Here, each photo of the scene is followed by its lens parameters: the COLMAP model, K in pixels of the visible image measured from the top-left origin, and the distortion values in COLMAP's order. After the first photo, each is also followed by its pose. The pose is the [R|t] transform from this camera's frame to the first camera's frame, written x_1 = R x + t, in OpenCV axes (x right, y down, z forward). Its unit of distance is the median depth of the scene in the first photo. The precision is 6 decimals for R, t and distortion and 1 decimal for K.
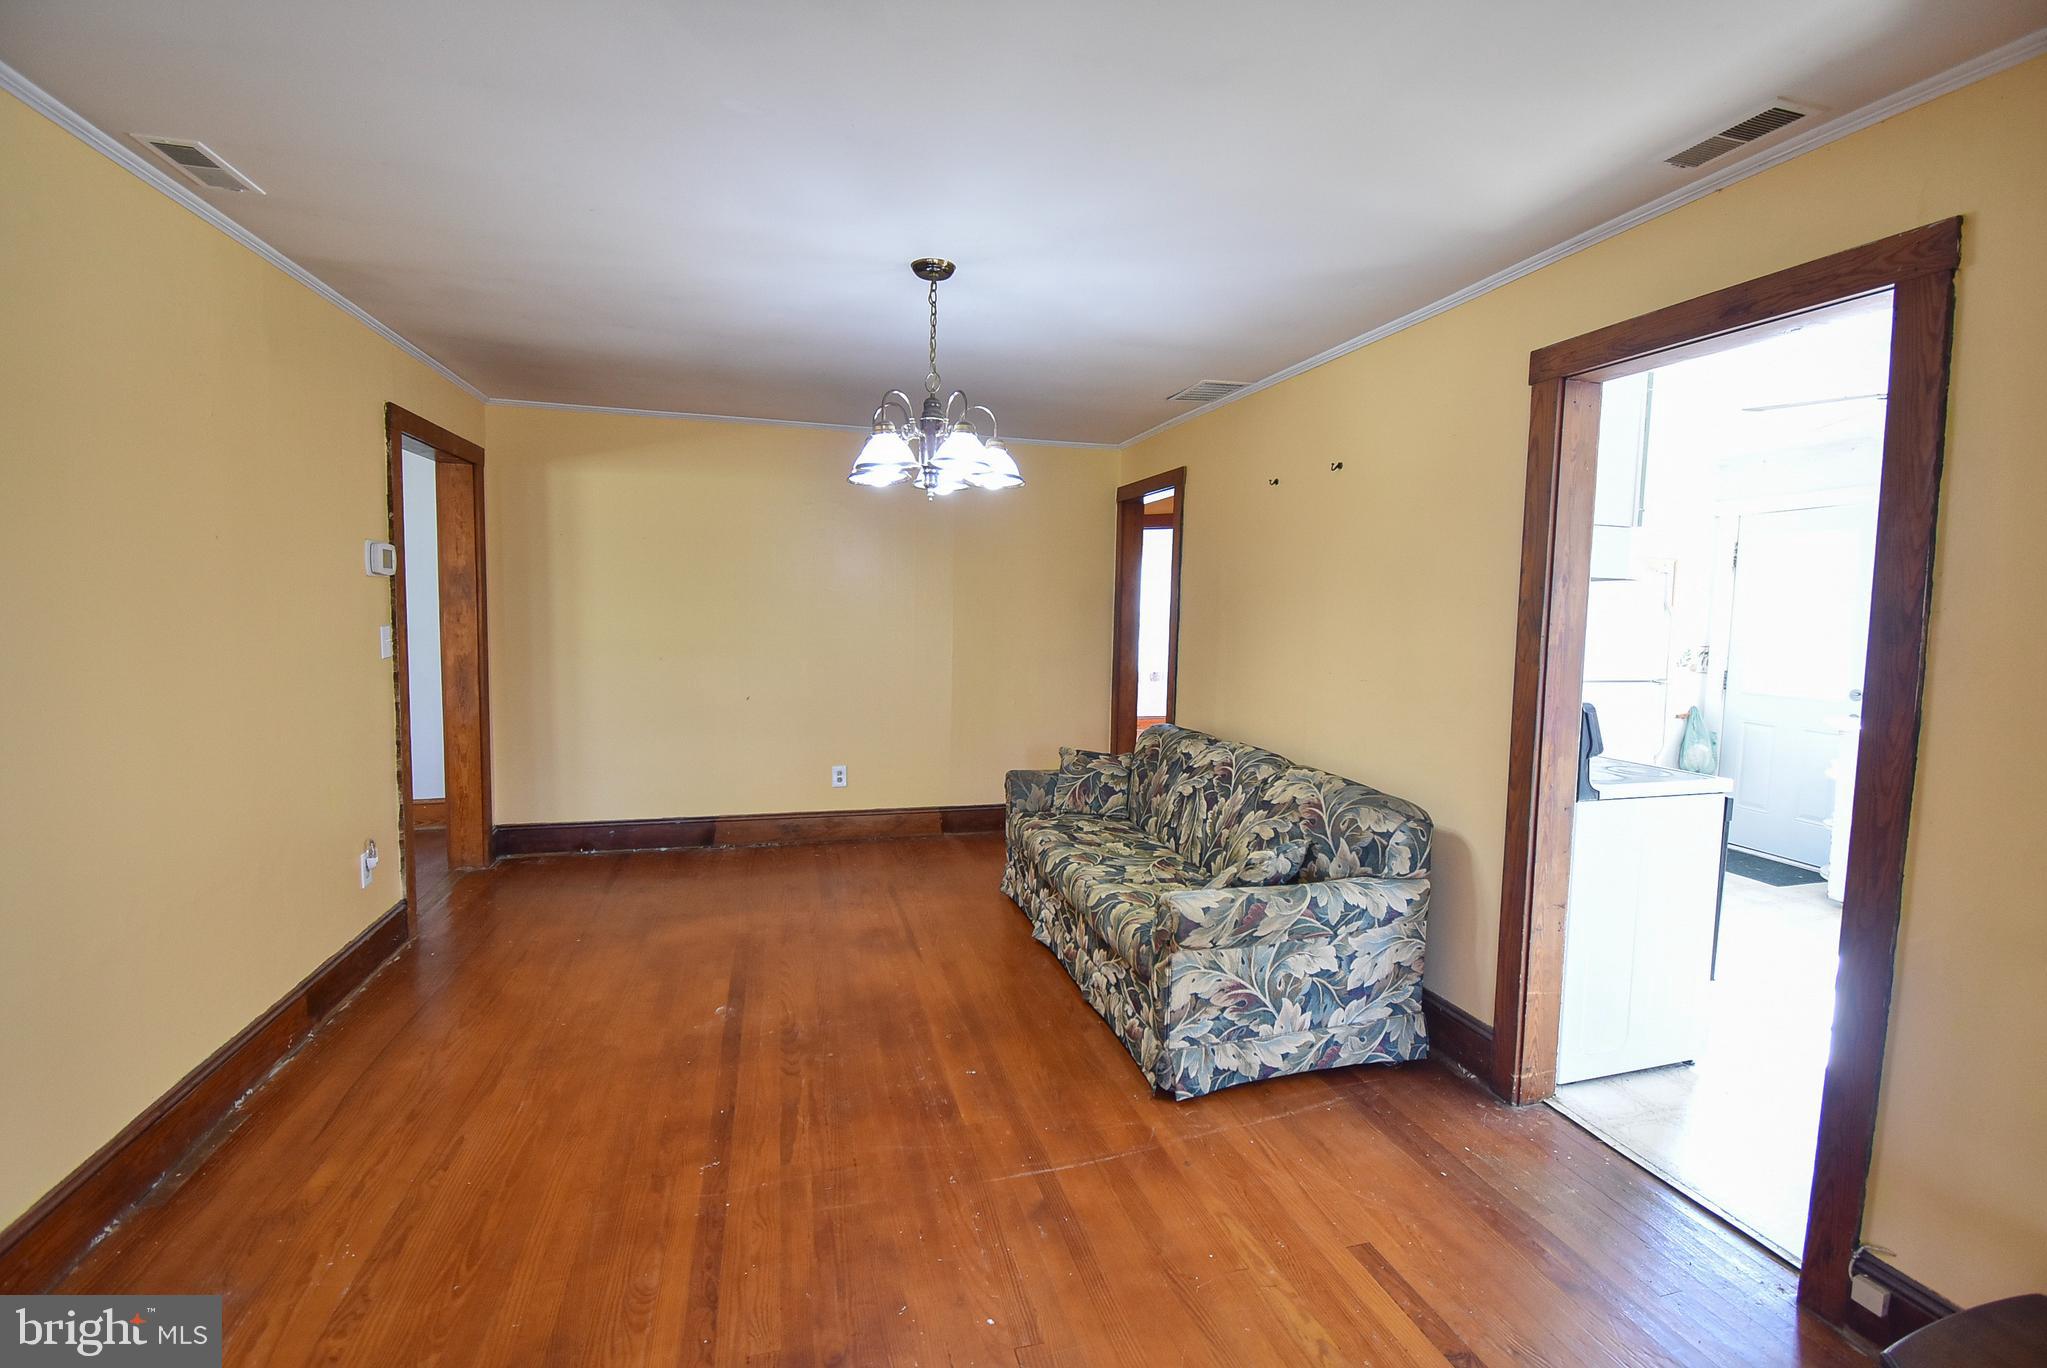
lens RADIAL K [[897.1, 0, 1034.5], [0, 897.1, 671.9], [0, 0, 1]] dist [0.015540, -0.025046]
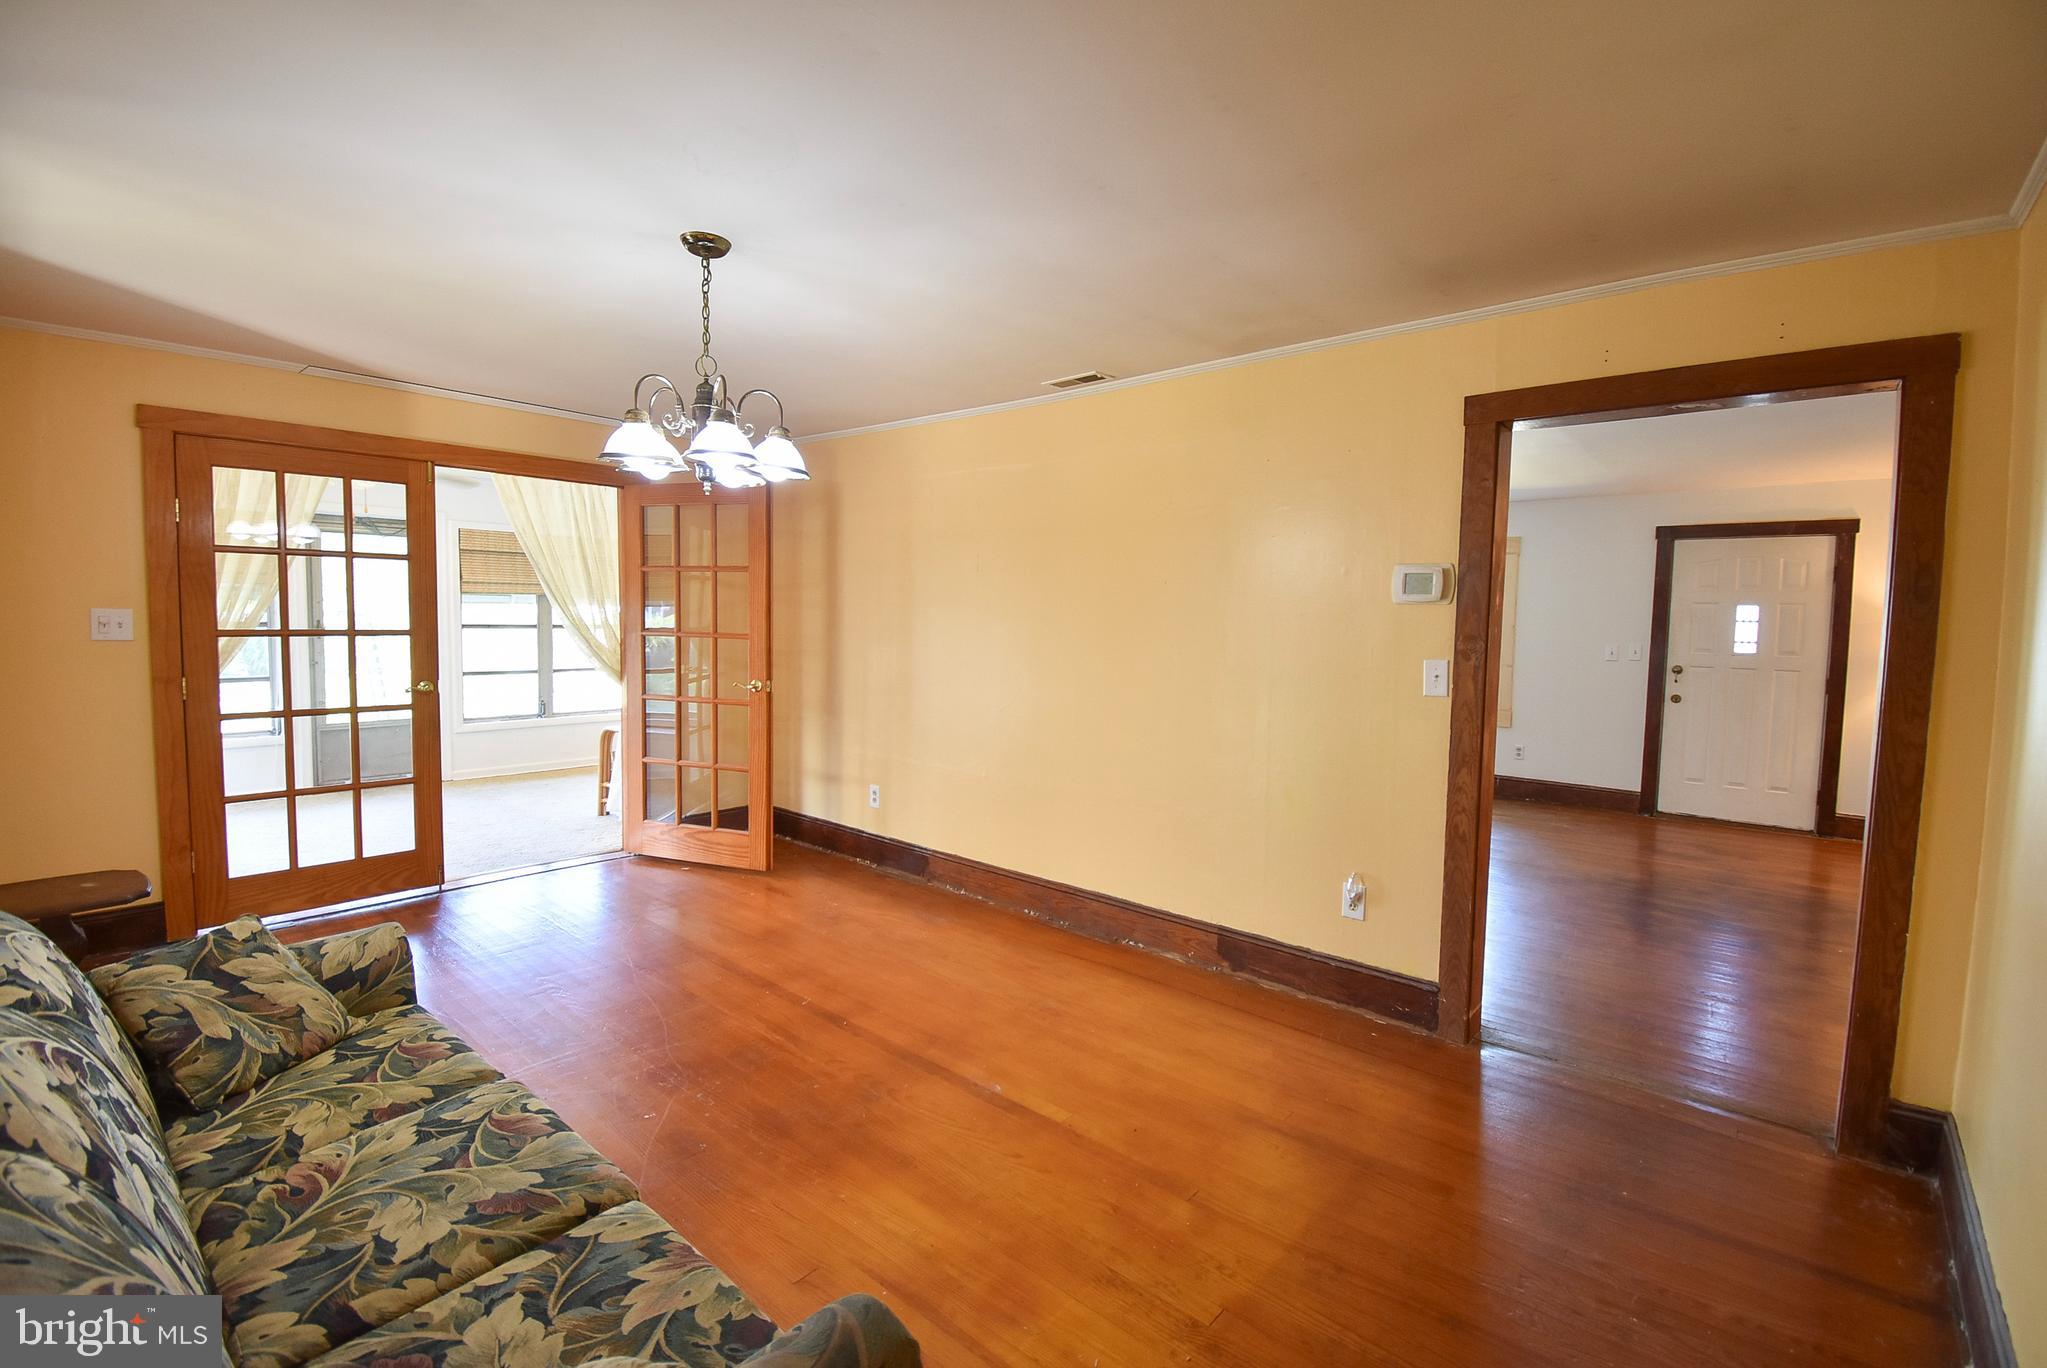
lens RADIAL K [[897.1, 0, 1034.5], [0, 897.1, 671.9], [0, 0, 1]] dist [0.015540, -0.025046]
pose [[-0.830812, -0.003123, -0.556544, 0.119246], [-0.079816, 0.990316, 0.113593, -0.143033], [0.550800, 0.138796, -0.823016, 1.974080]]
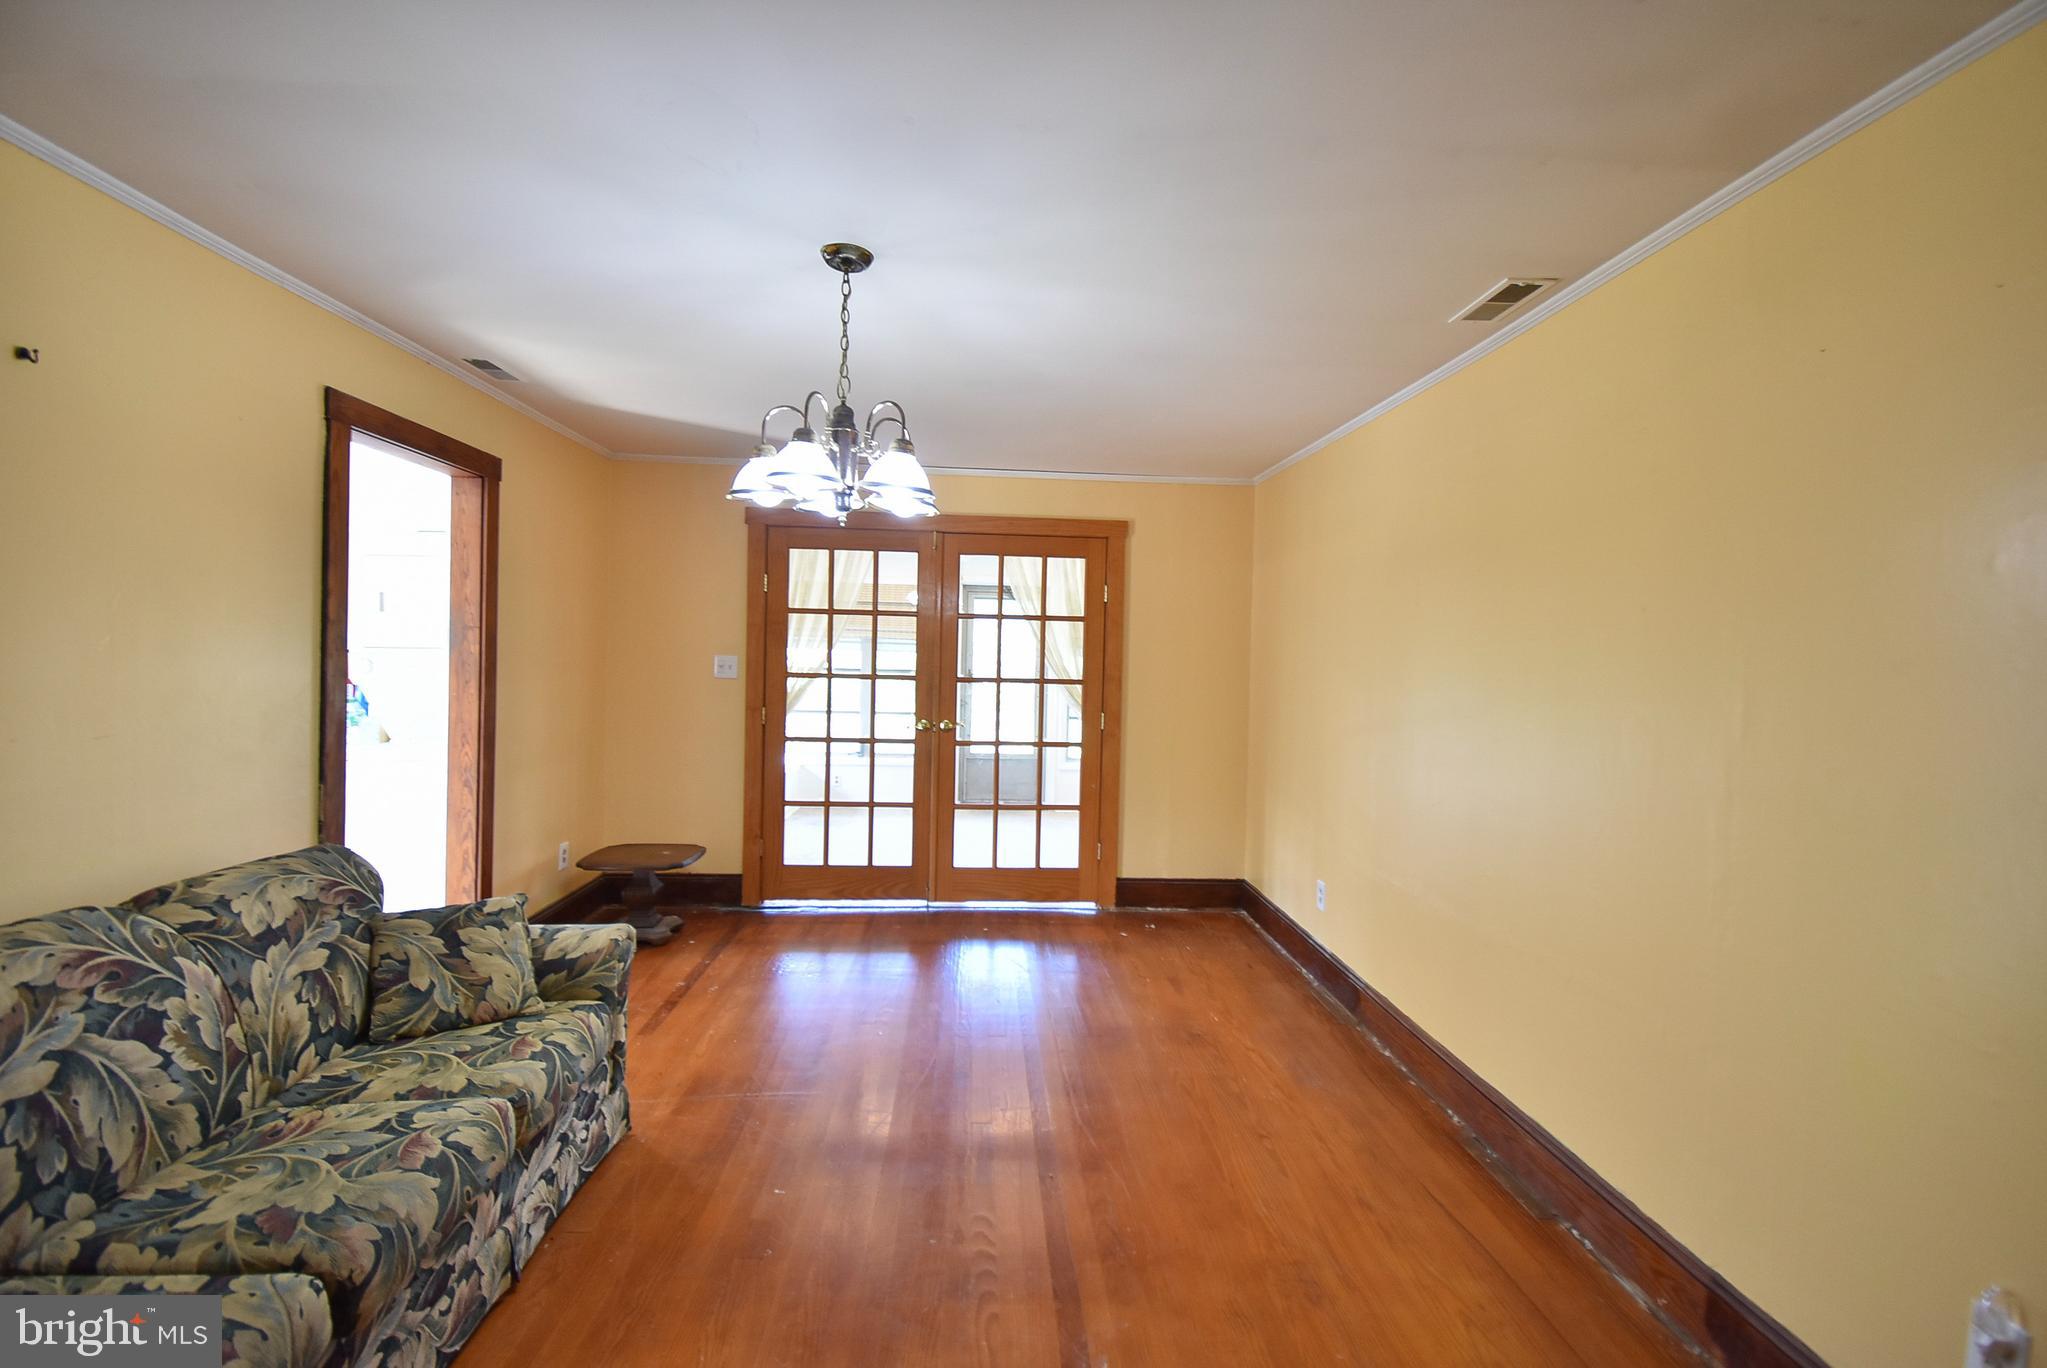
lens RADIAL K [[897.1, 0, 1034.5], [0, 897.1, 671.9], [0, 0, 1]] dist [0.015540, -0.025046]
pose [[-0.977208, -0.051692, 0.205897, -0.475133], [-0.032364, 0.994840, 0.096158, -0.141692], [-0.209805, 0.087303, -0.973838, 1.799115]]
